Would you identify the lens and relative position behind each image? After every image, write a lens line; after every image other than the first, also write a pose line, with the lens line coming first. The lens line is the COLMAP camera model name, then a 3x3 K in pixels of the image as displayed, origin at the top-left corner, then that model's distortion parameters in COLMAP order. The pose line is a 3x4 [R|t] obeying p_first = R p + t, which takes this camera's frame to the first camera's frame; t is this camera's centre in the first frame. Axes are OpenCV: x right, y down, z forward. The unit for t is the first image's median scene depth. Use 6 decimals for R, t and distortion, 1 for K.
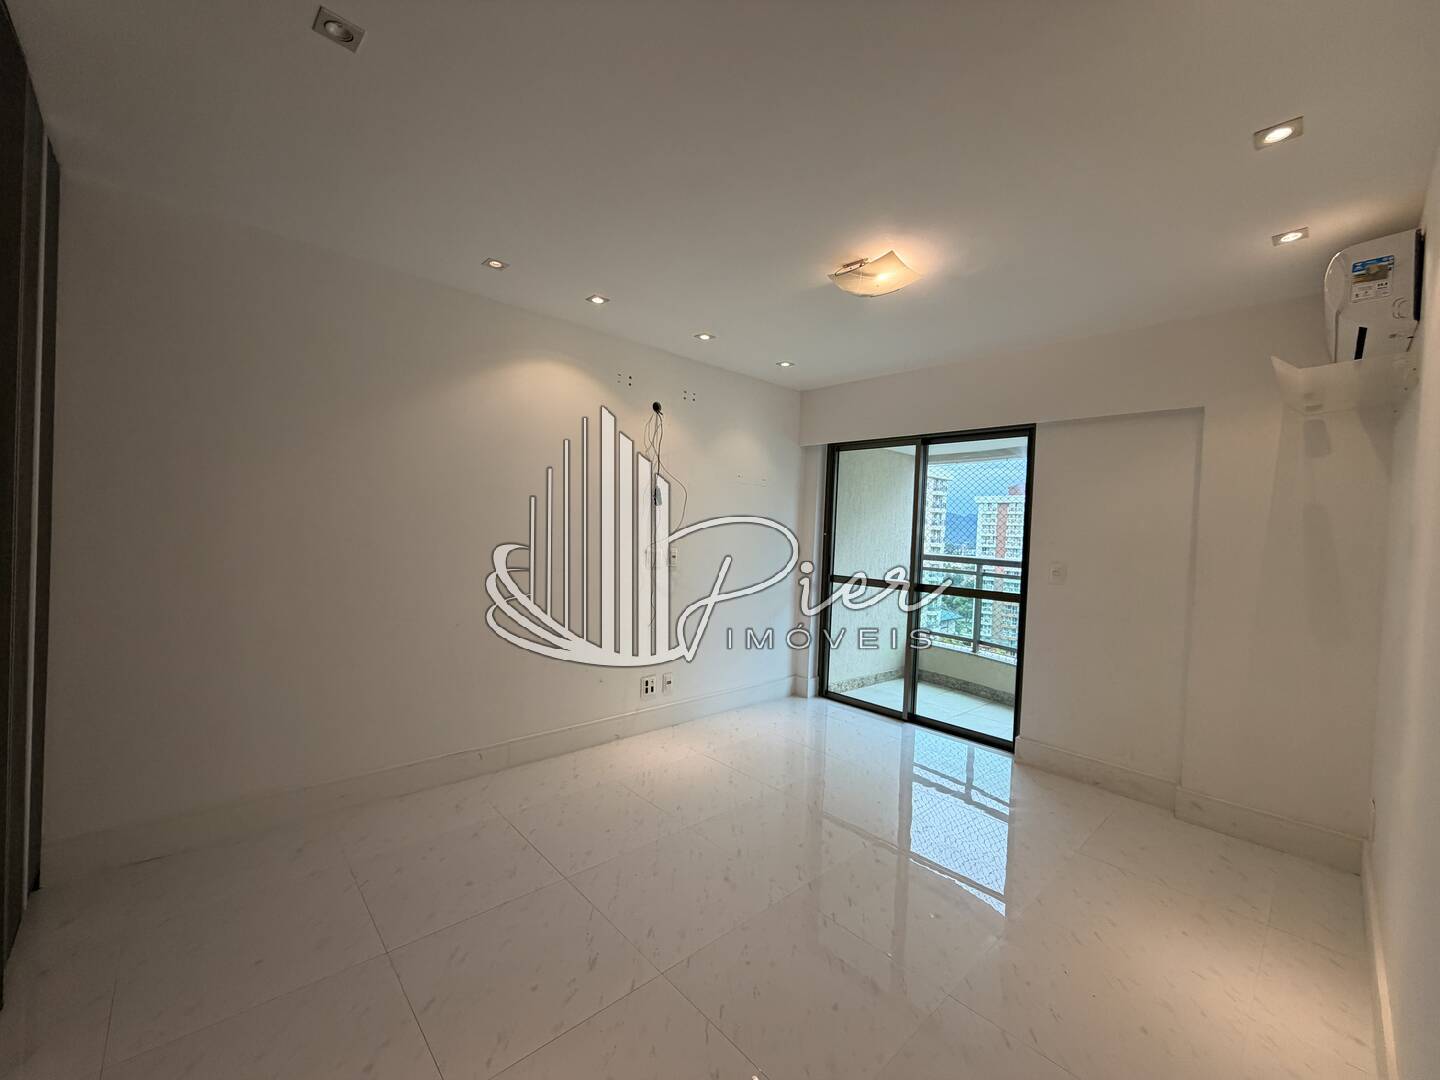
lens RADIAL K [[576.1, 0, 715.3], [0, 576.1, 539.6], [0, 0, 1]] dist [-0.000433, 0.000242]
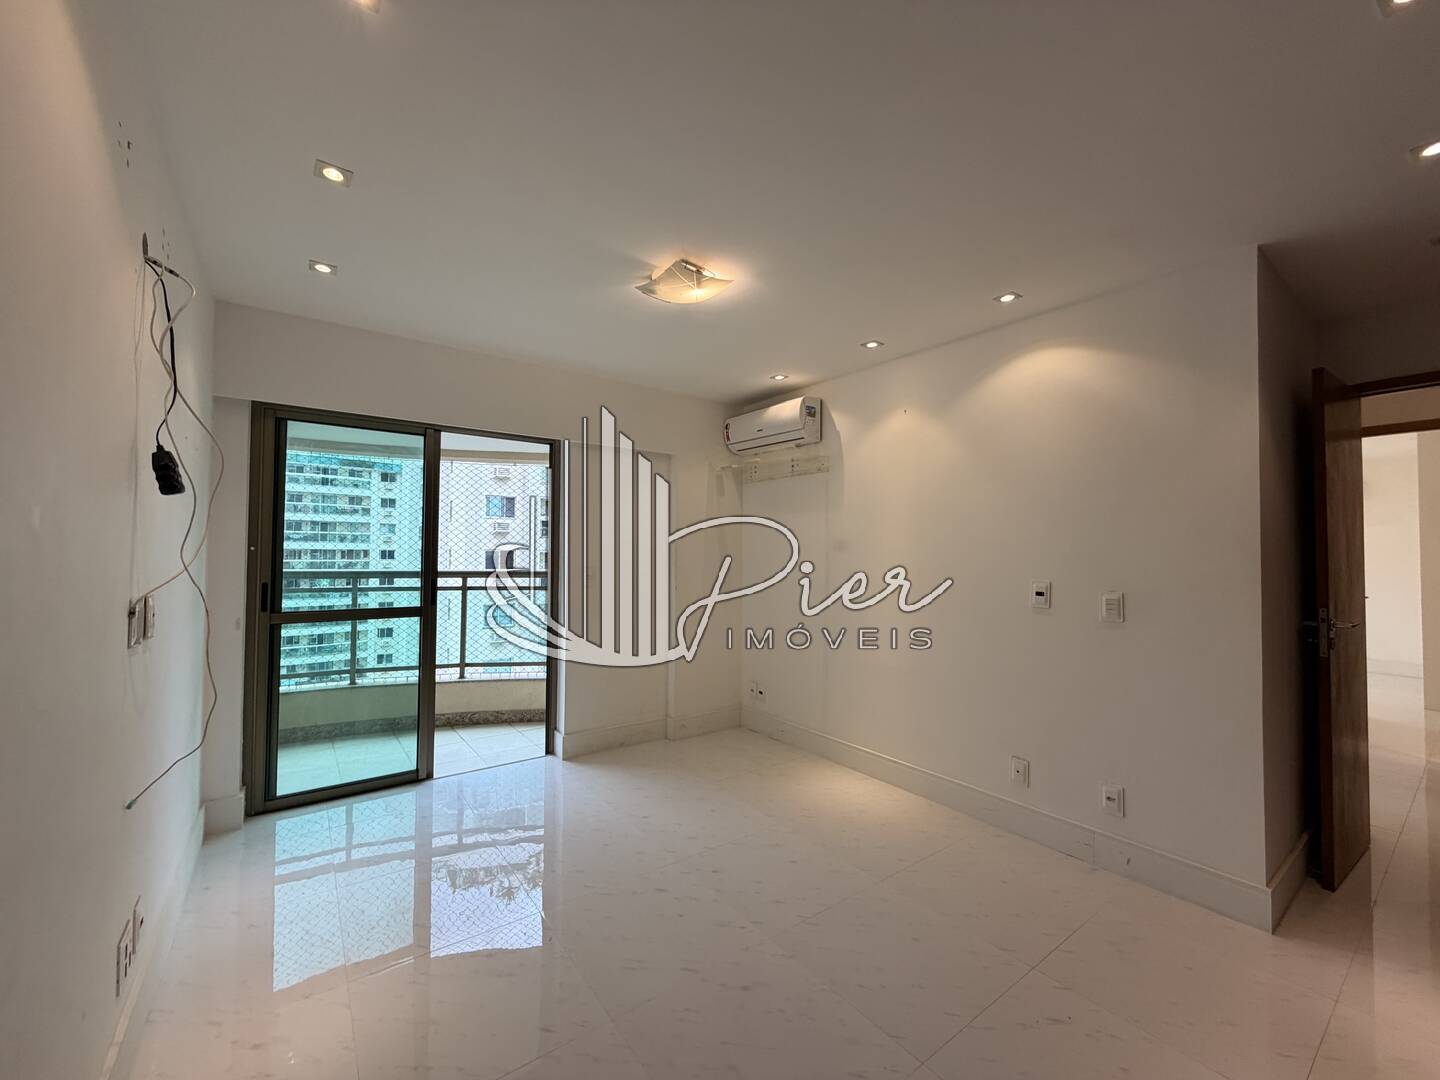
lens RADIAL K [[576.1, 0, 715.3], [0, 576.1, 539.6], [0, 0, 1]] dist [-0.000433, 0.000242]
pose [[0.108493, -0.018690, 0.993921, -0.380892], [0.015768, 0.999730, 0.017078, -0.024443], [-0.993972, 0.013819, 0.108759, 0.468081]]
